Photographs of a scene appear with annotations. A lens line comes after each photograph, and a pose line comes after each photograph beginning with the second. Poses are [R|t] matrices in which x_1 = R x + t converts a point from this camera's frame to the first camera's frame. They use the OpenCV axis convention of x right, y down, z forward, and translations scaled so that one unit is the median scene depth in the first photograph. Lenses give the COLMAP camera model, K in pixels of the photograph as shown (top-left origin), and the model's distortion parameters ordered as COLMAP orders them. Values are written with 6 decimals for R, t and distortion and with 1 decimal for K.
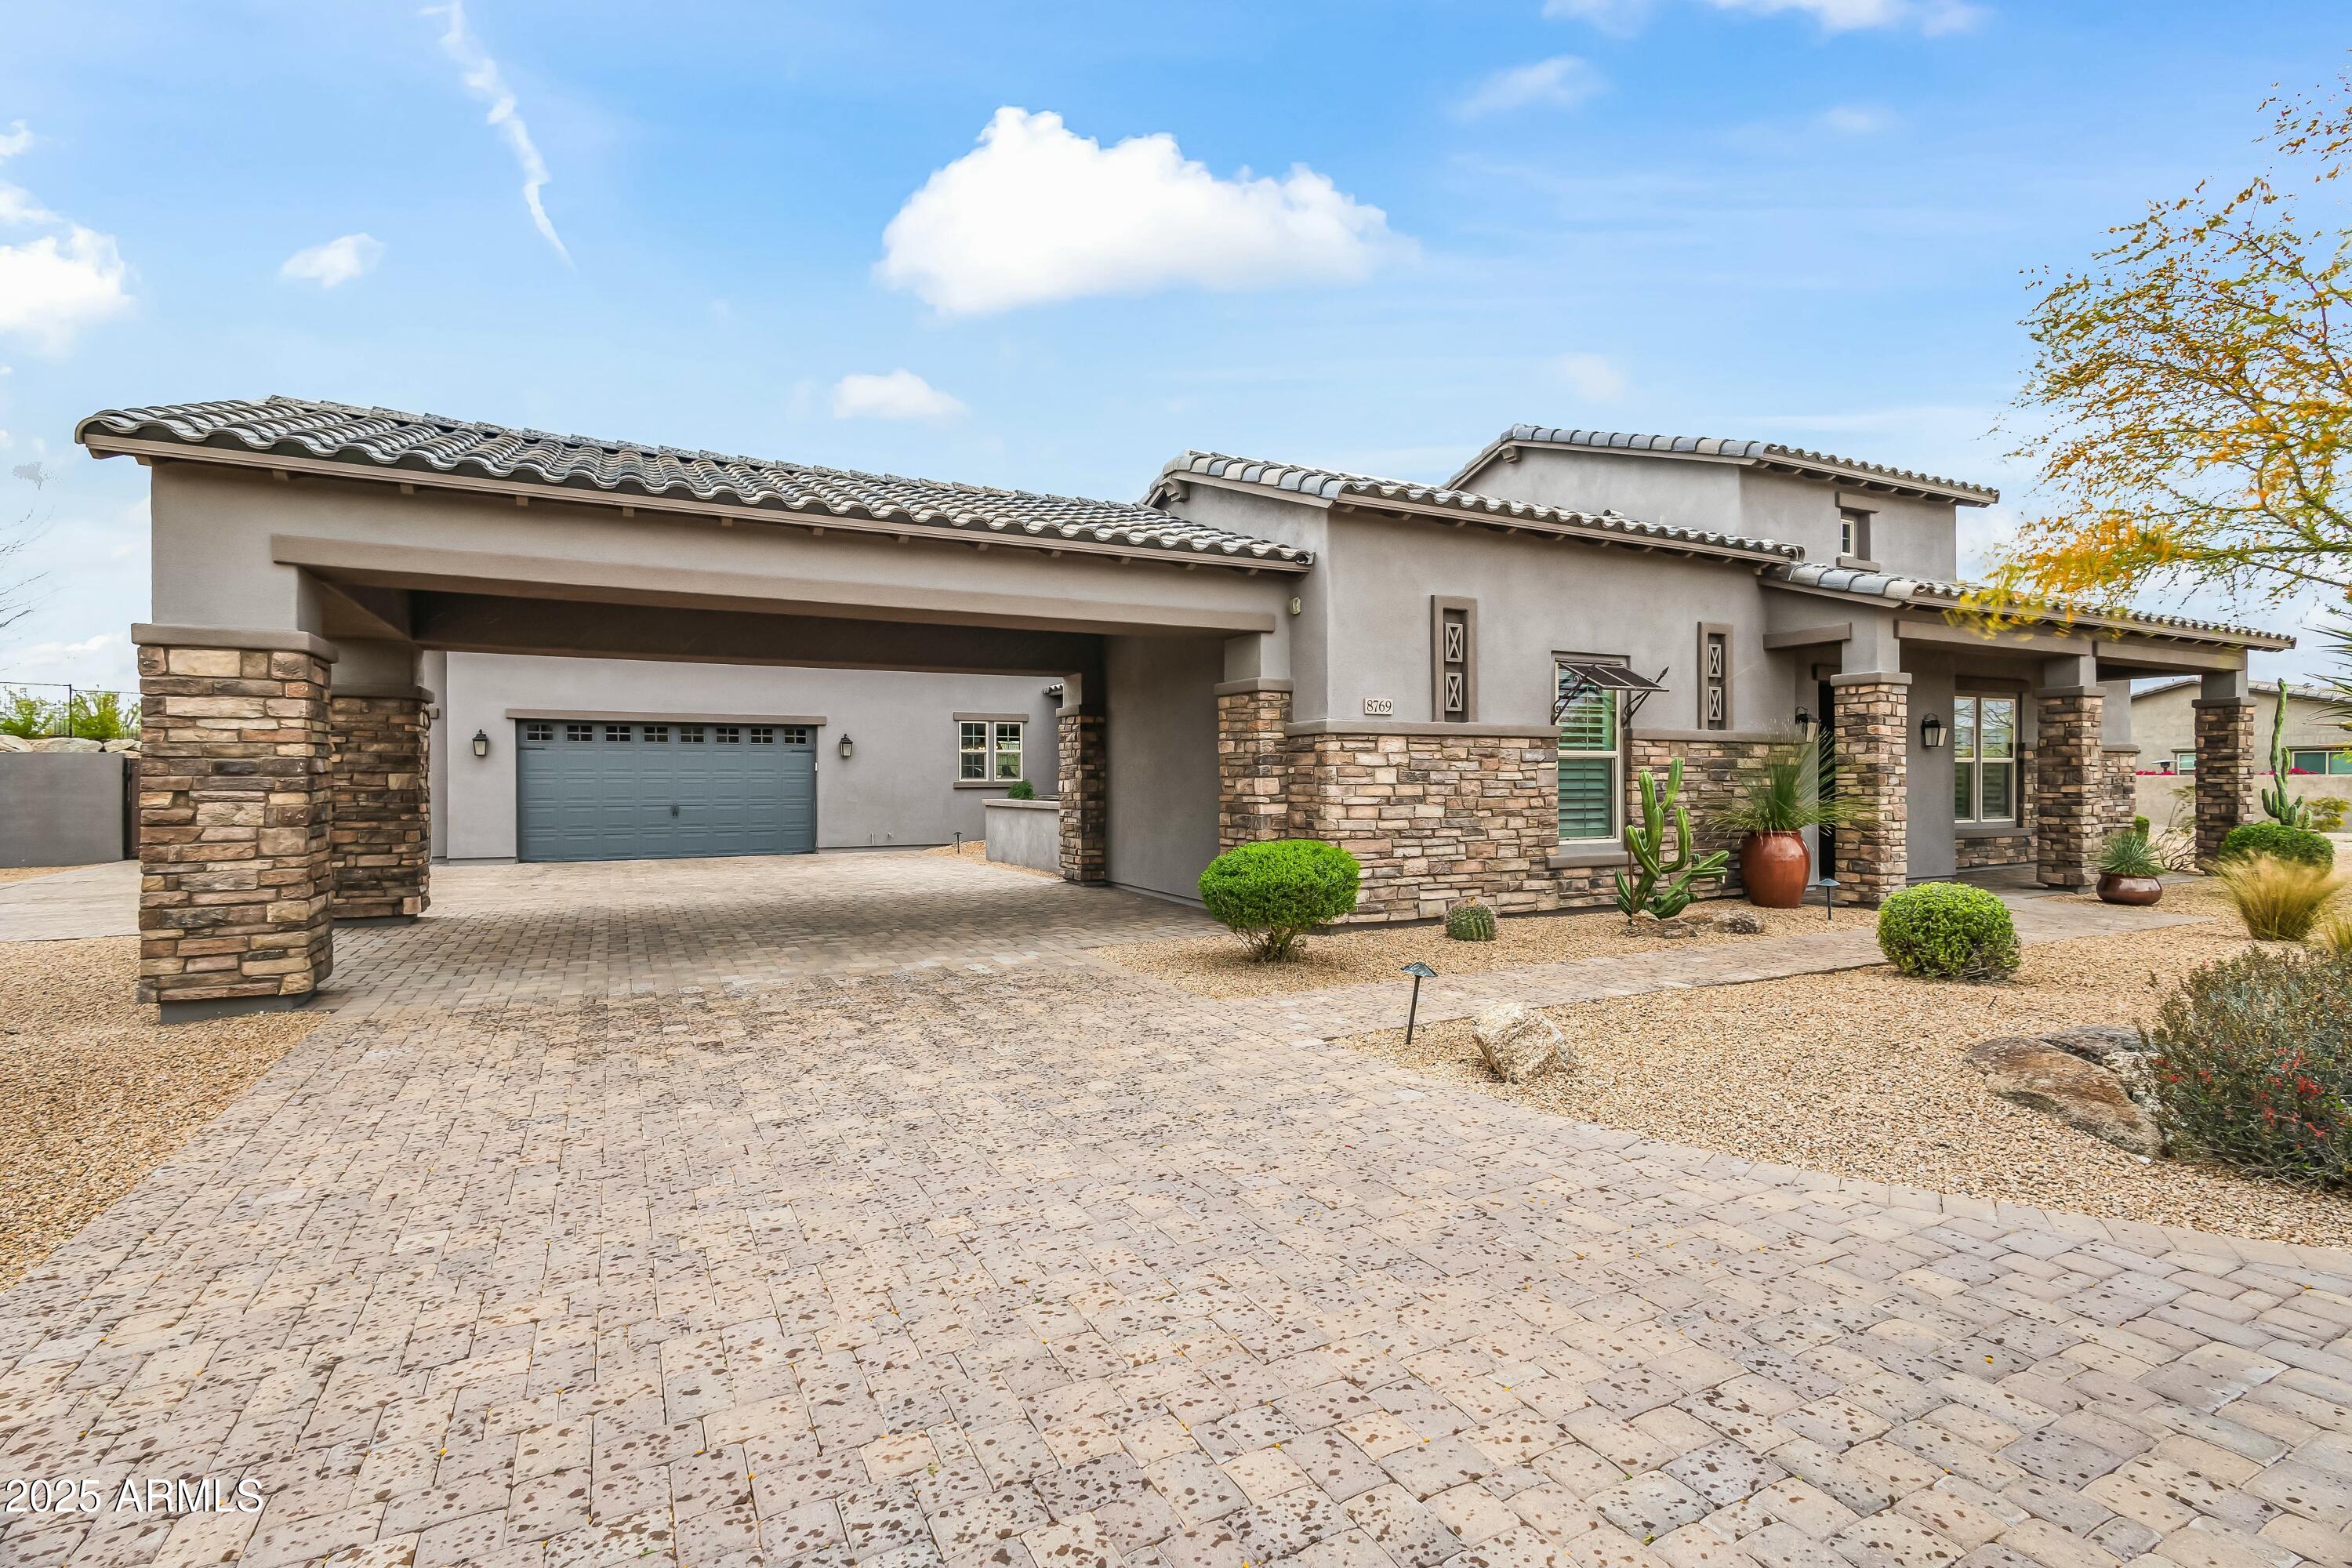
lens RADIAL K [[1111.8, 0, 1168.2], [0, 1111.8, 777.7], [0, 0, 1]] dist [0.002069, -0.000143]
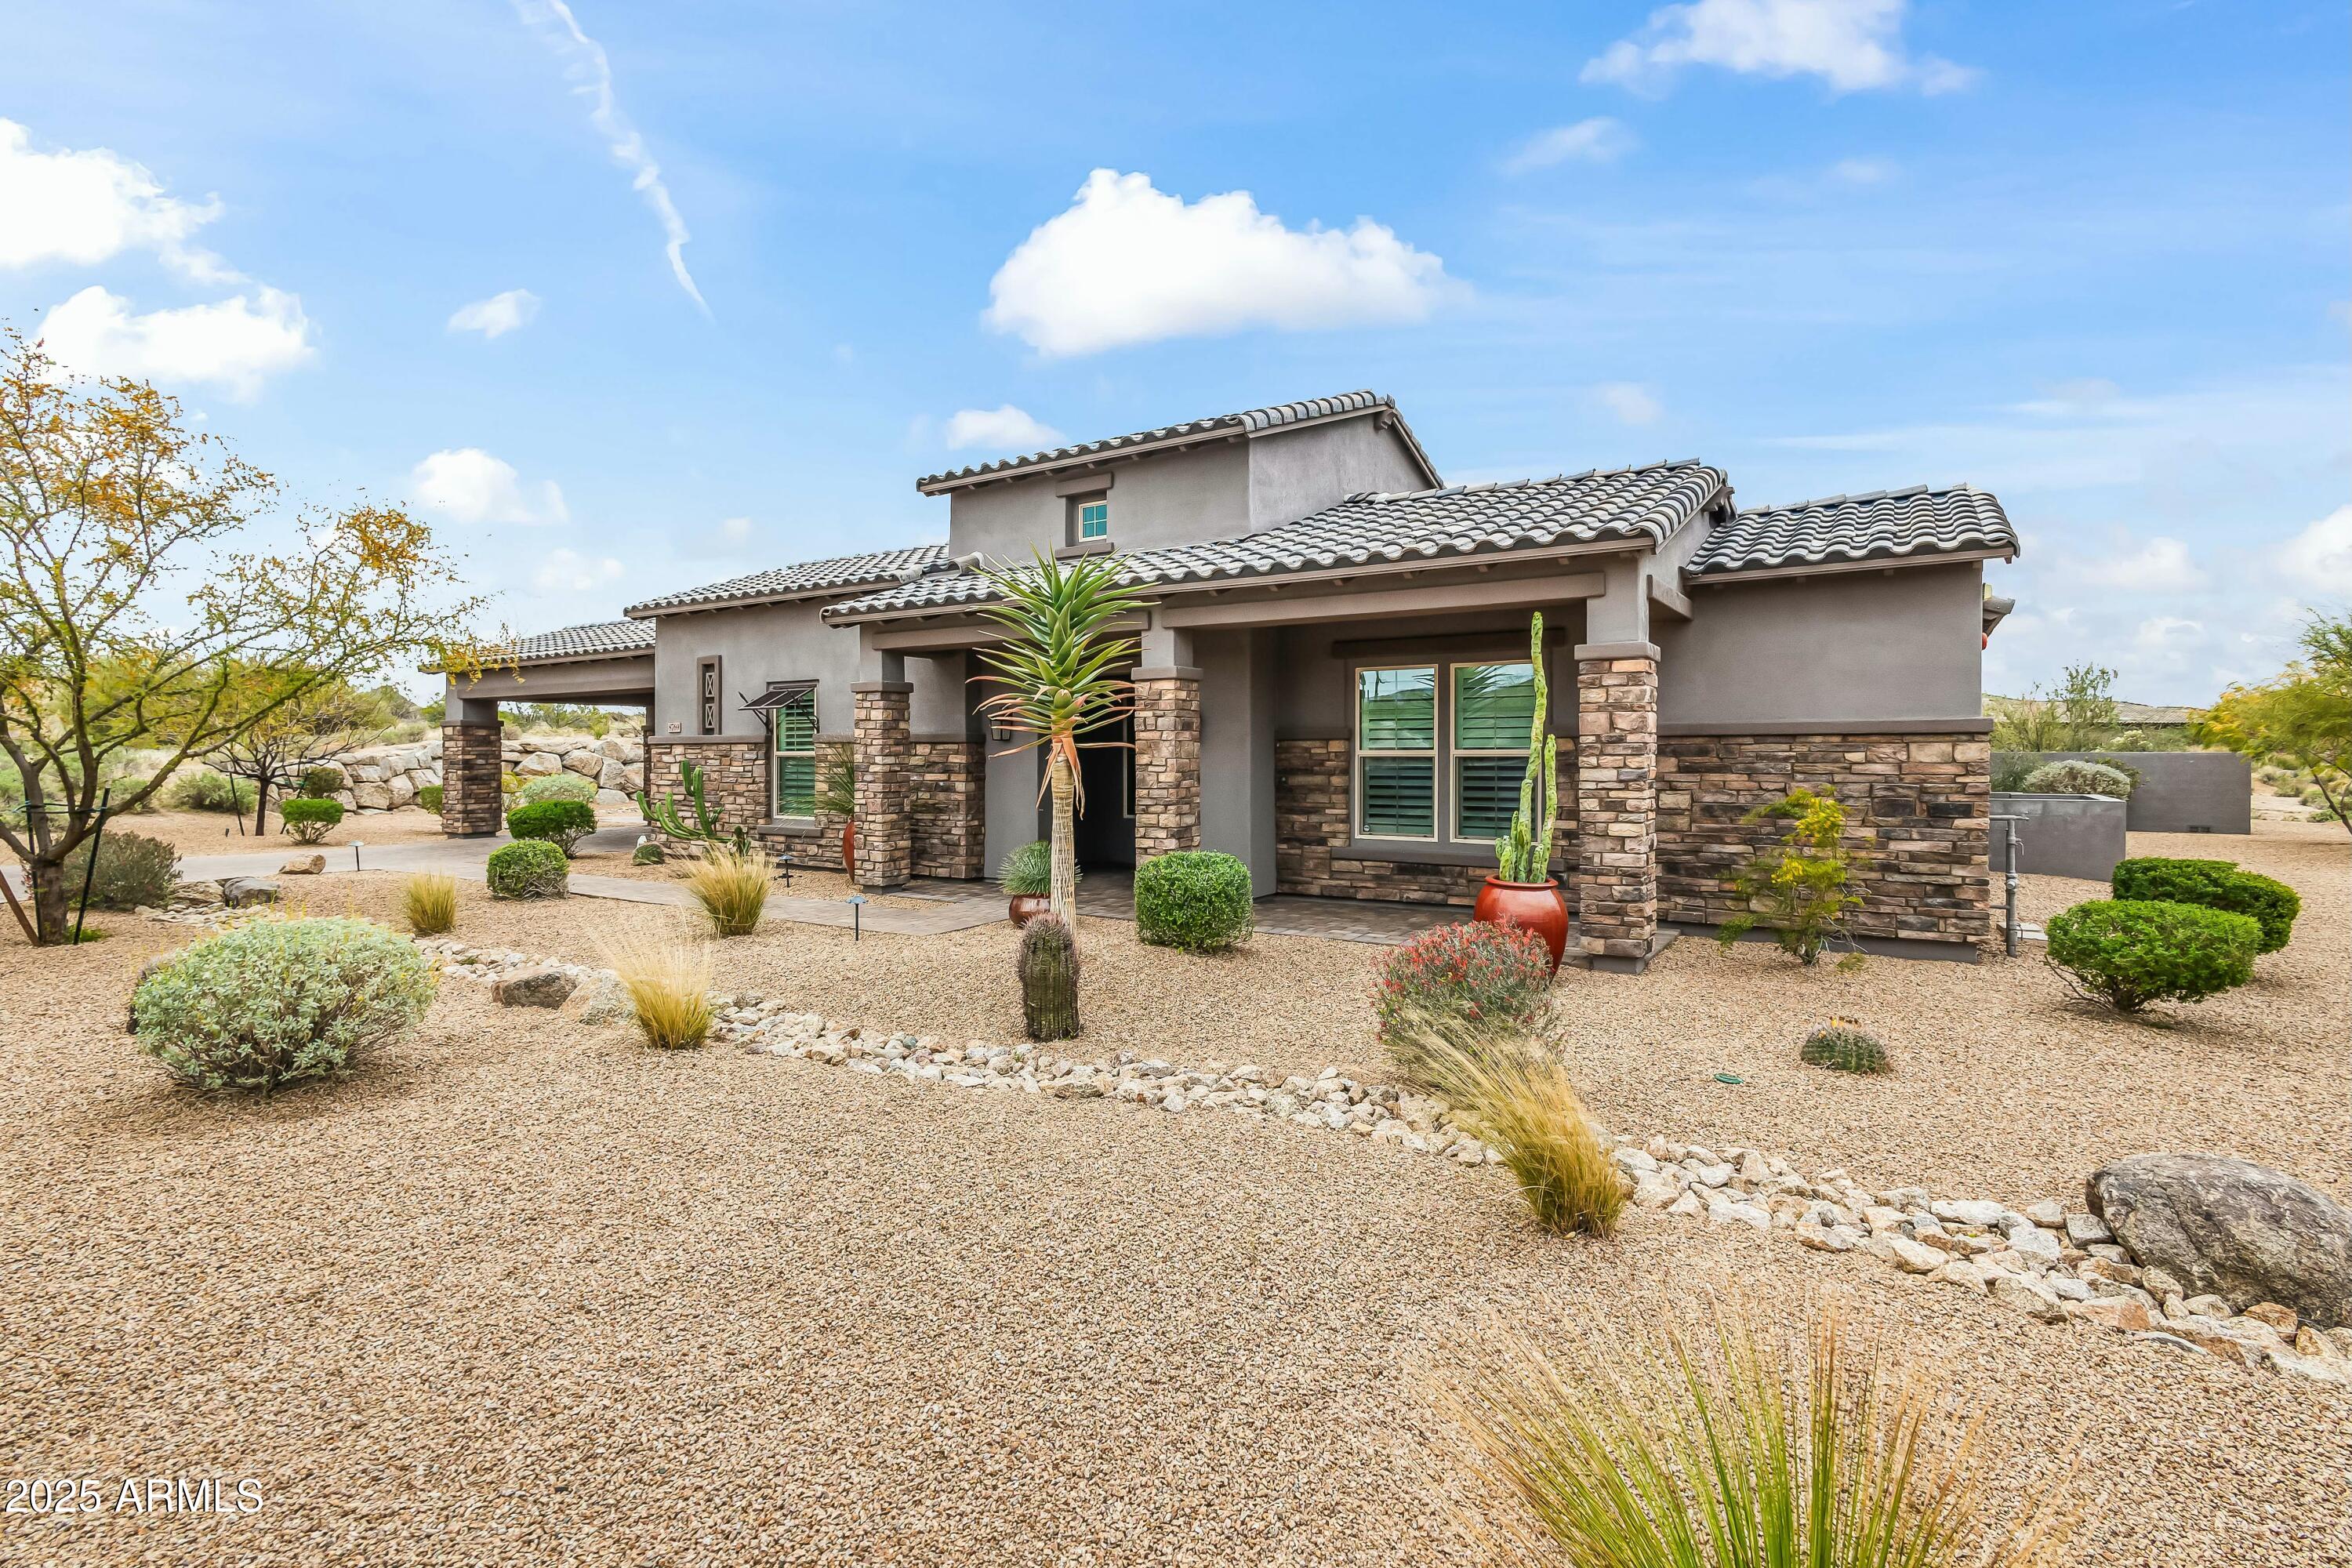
lens RADIAL K [[1111.8, 0, 1168.2], [0, 1111.8, 777.7], [0, 0, 1]] dist [0.002069, -0.000143]
pose [[0.499068, 0.018760, -0.866360, 1.946100], [-0.003041, 0.999797, 0.019898, -0.022469], [0.866557, -0.007296, 0.499024, 0.762979]]
